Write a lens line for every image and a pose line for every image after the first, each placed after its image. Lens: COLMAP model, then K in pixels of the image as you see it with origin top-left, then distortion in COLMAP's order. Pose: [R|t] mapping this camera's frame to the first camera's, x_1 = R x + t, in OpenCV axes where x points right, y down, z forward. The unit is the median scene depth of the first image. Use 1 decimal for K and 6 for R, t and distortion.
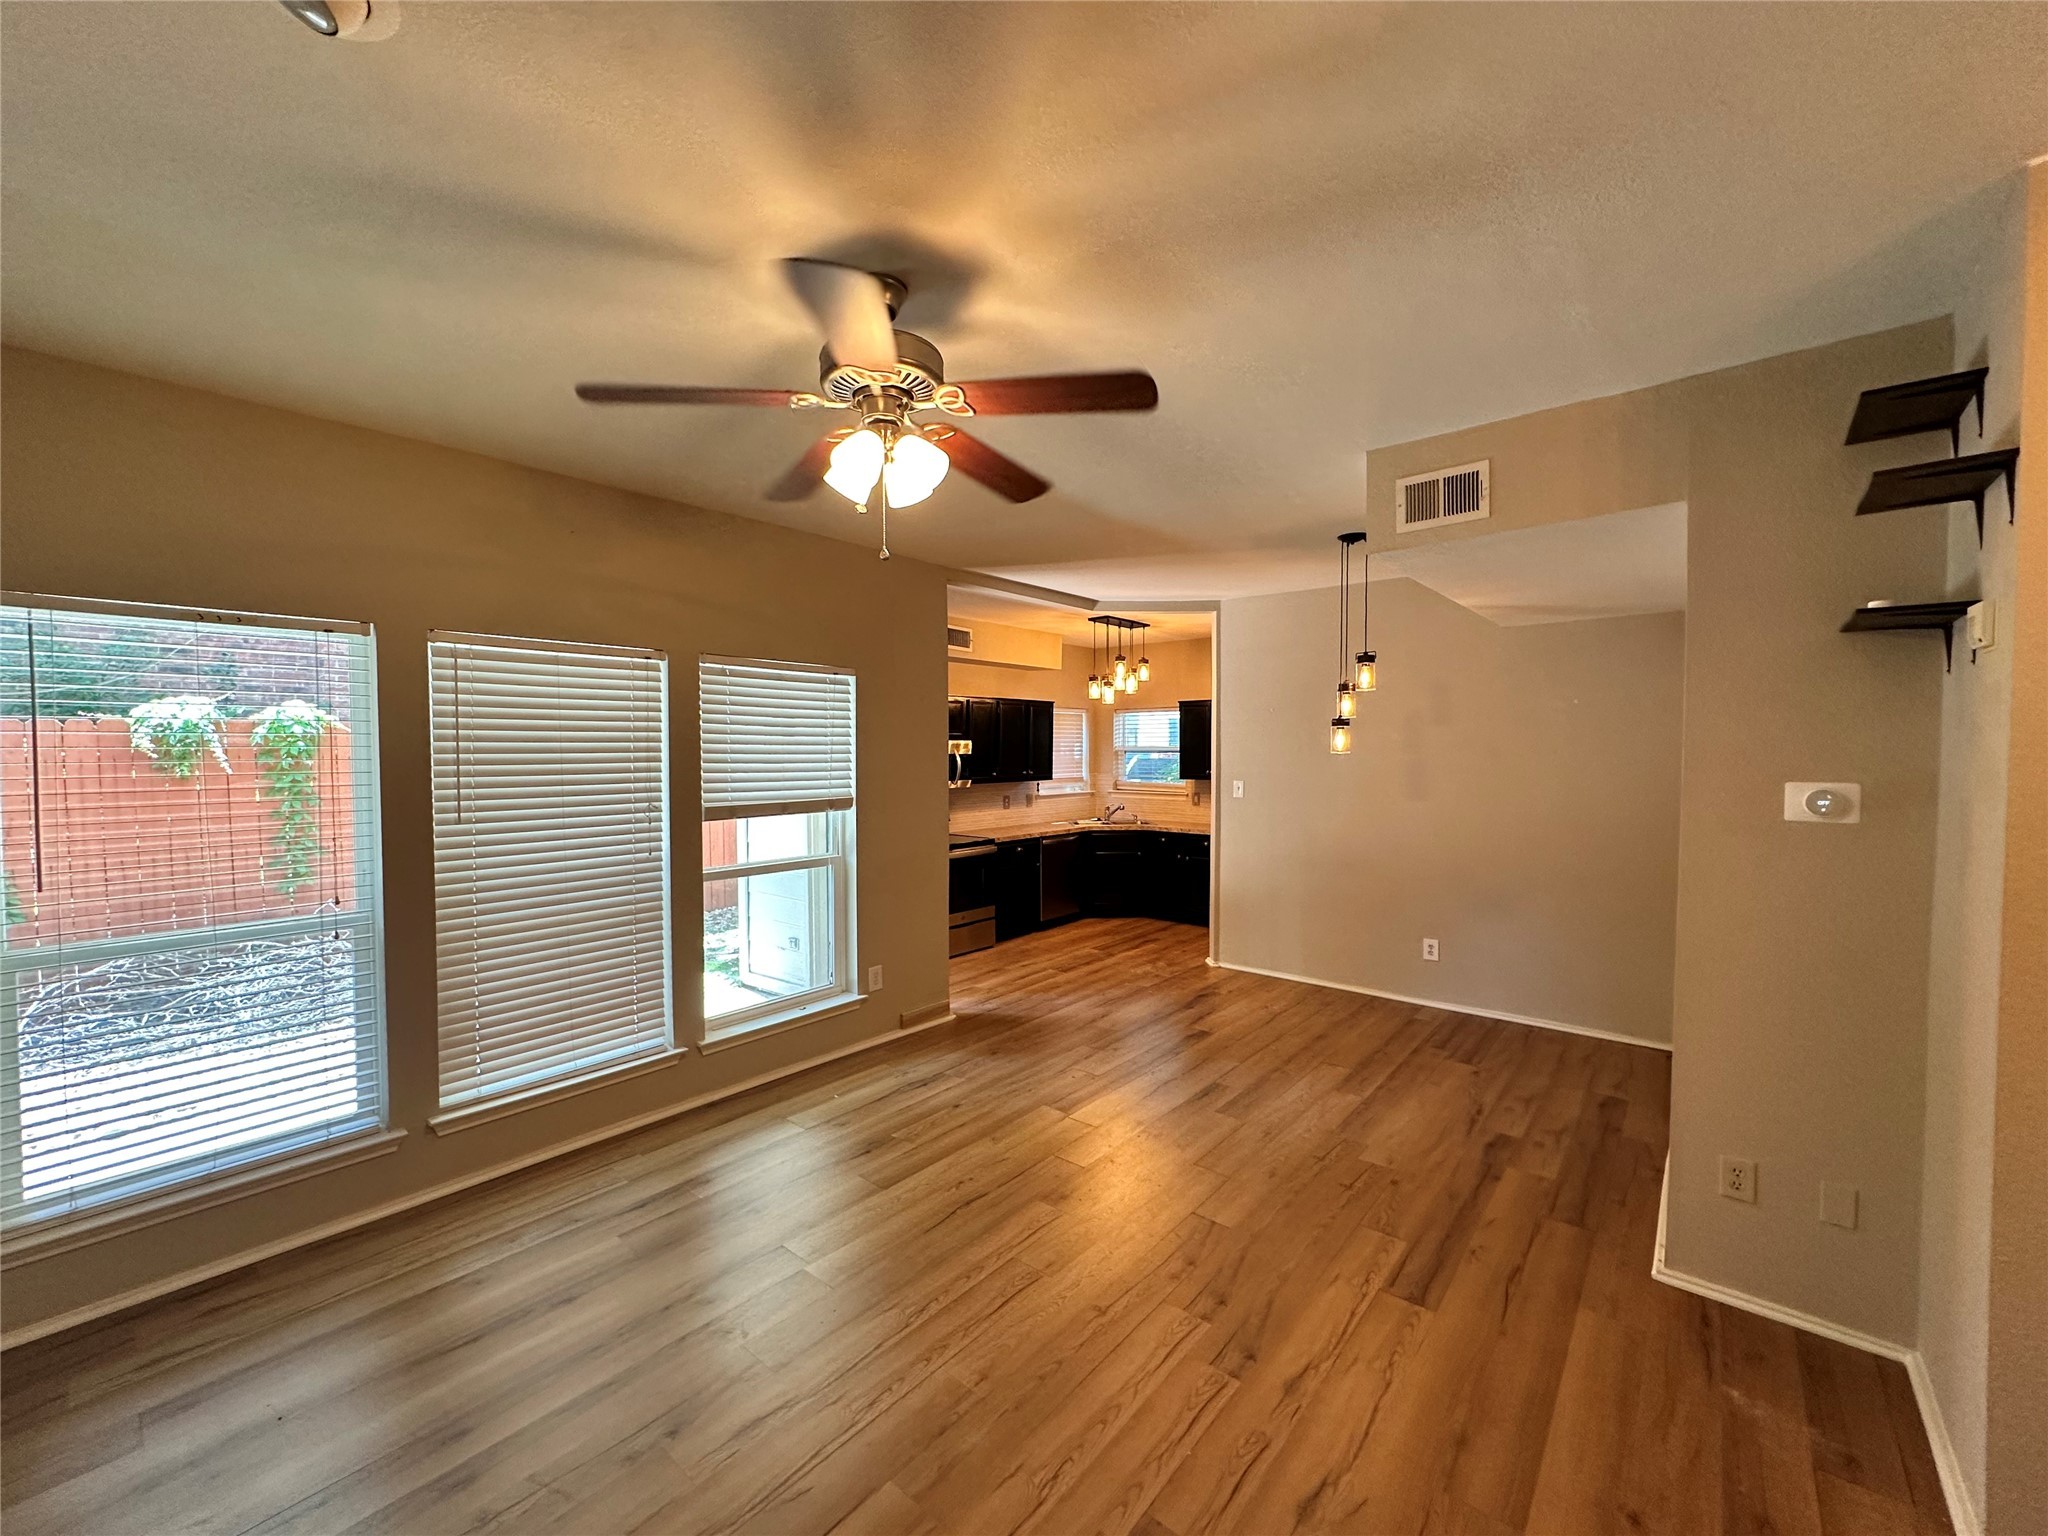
lens RADIAL K [[815.9, 0, 1032.0], [0, 815.9, 770.3], [0, 0, 1]] dist [-0.003201, 0.000260]
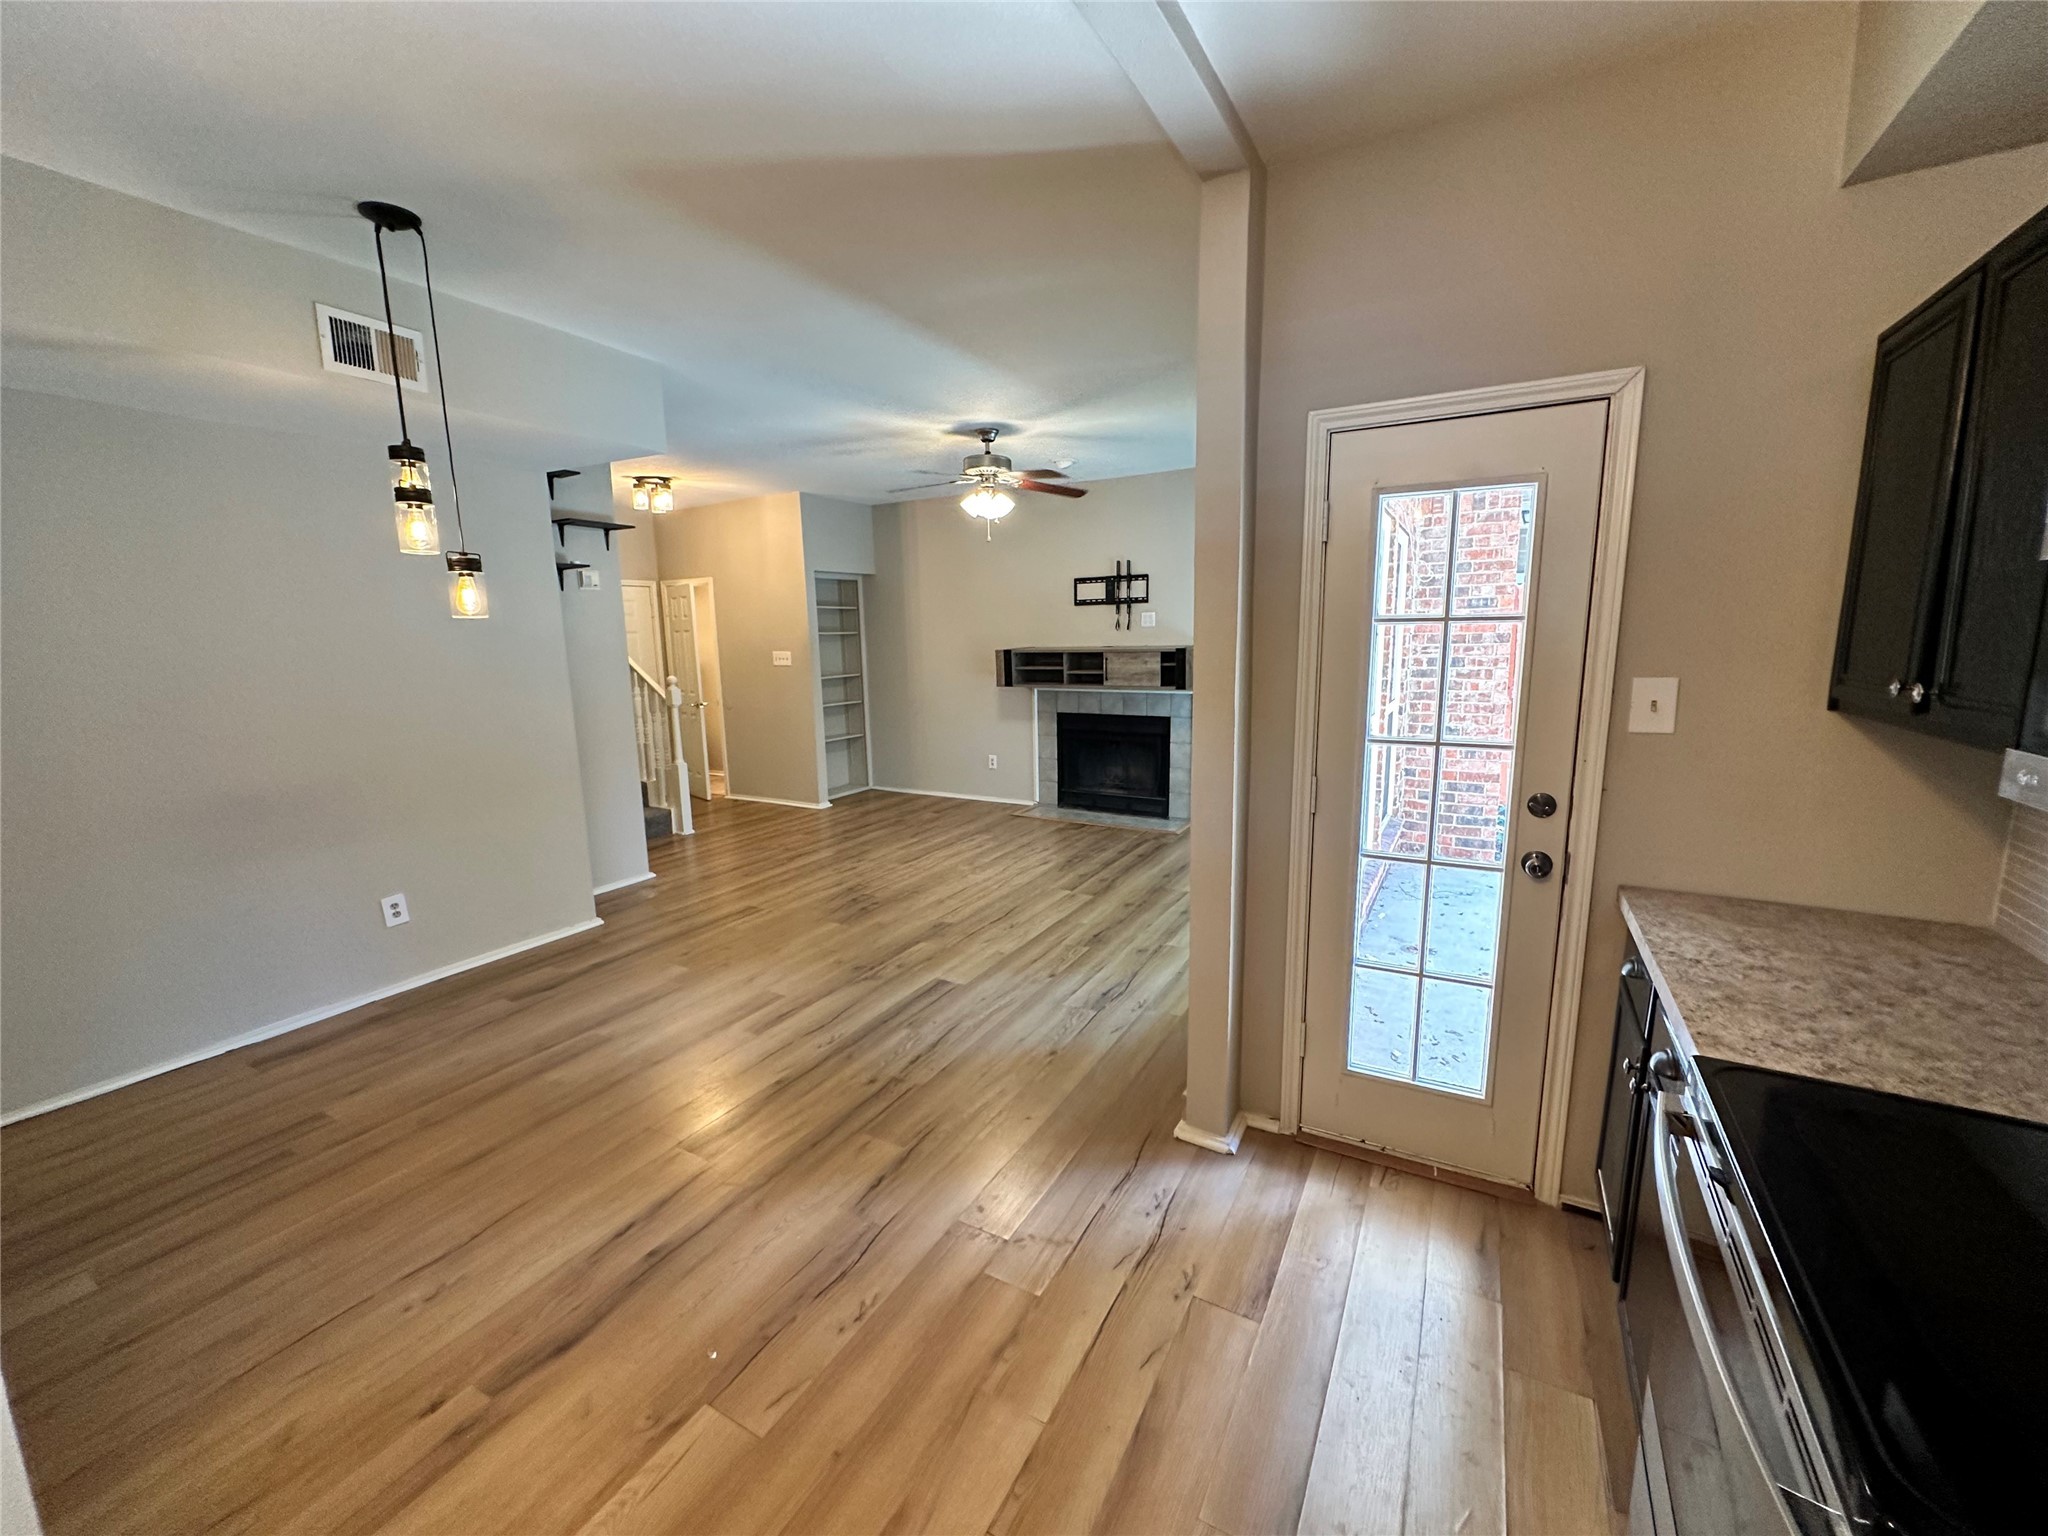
lens RADIAL K [[815.9, 0, 1020.1], [0, 815.9, 771.0], [0, 0, 1]] dist [-0.003201, 0.000260]
pose [[-0.984577, 0.046738, -0.168592, 0.086246], [0.013632, 0.981220, 0.192408, -0.019709], [0.174419, 0.187142, -0.966724, 1.626291]]
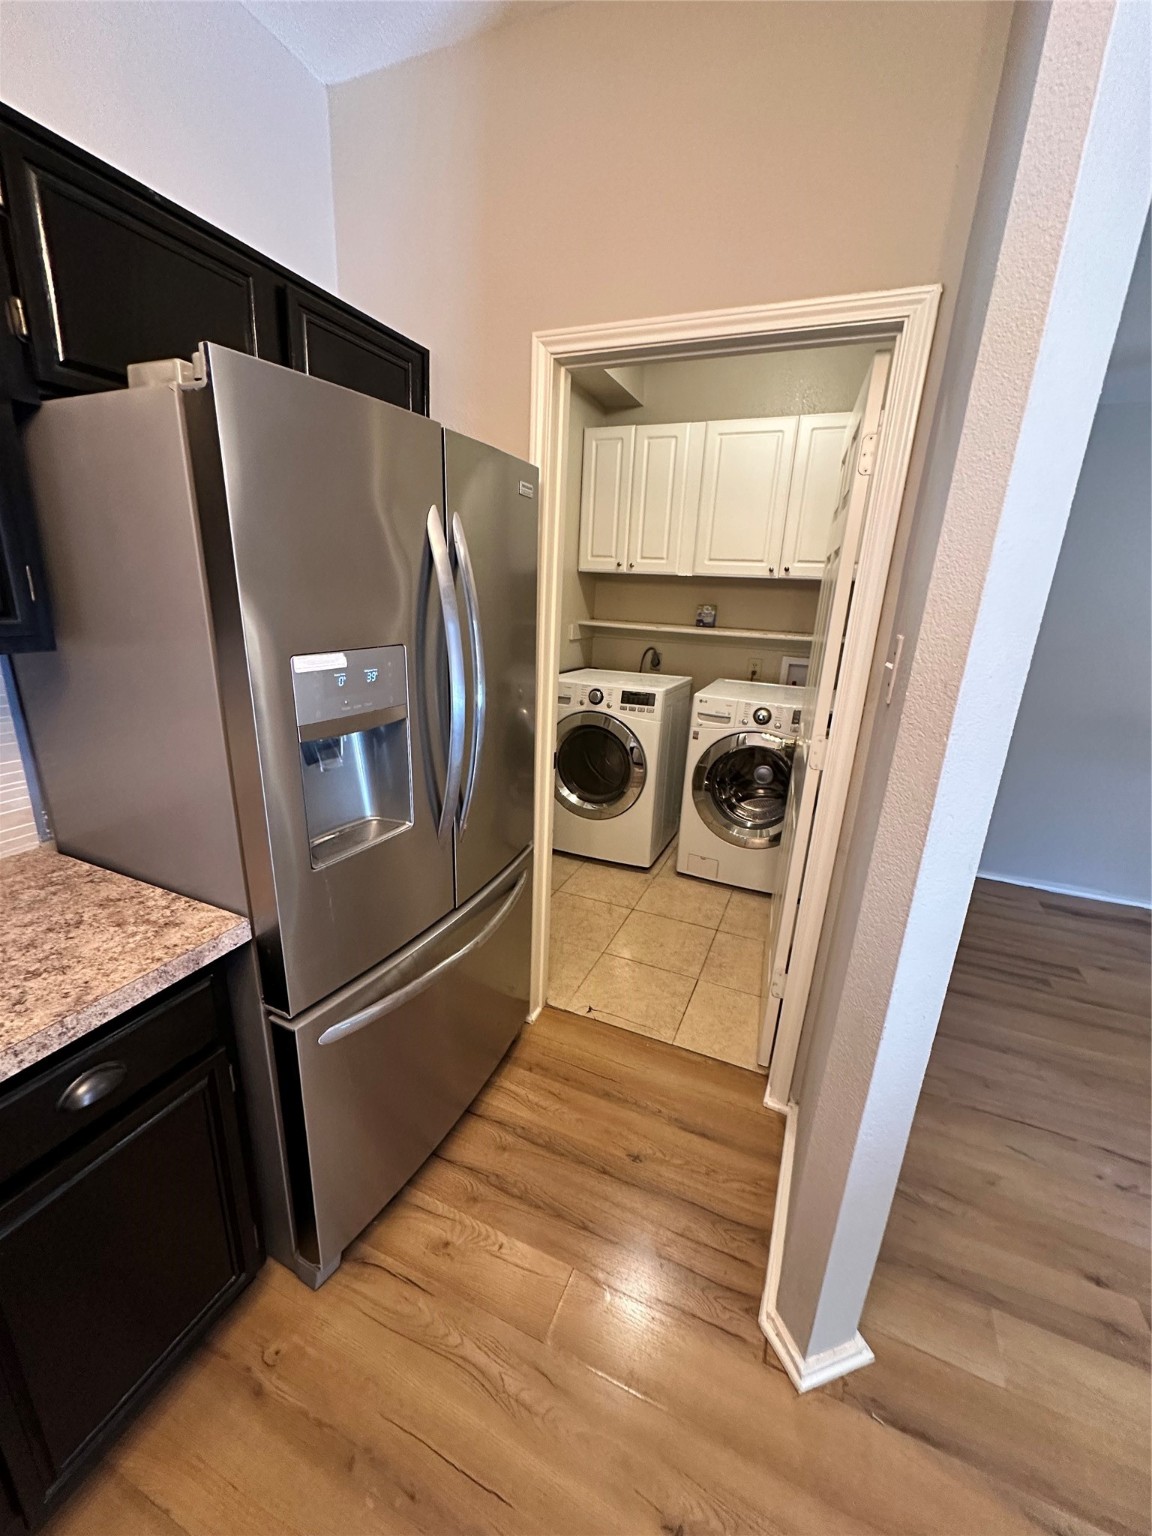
lens RADIAL K [[611.9, 0, 574.5], [0, 611.9, 764.7], [0, 0, 1]] dist [-0.003201, 0.000260]
pose [[-0.275413, -0.282663, 0.918831, 0.163886], [-0.016091, 0.957017, 0.289587, -0.007252], [-0.961191, 0.064971, -0.268123, 1.600350]]
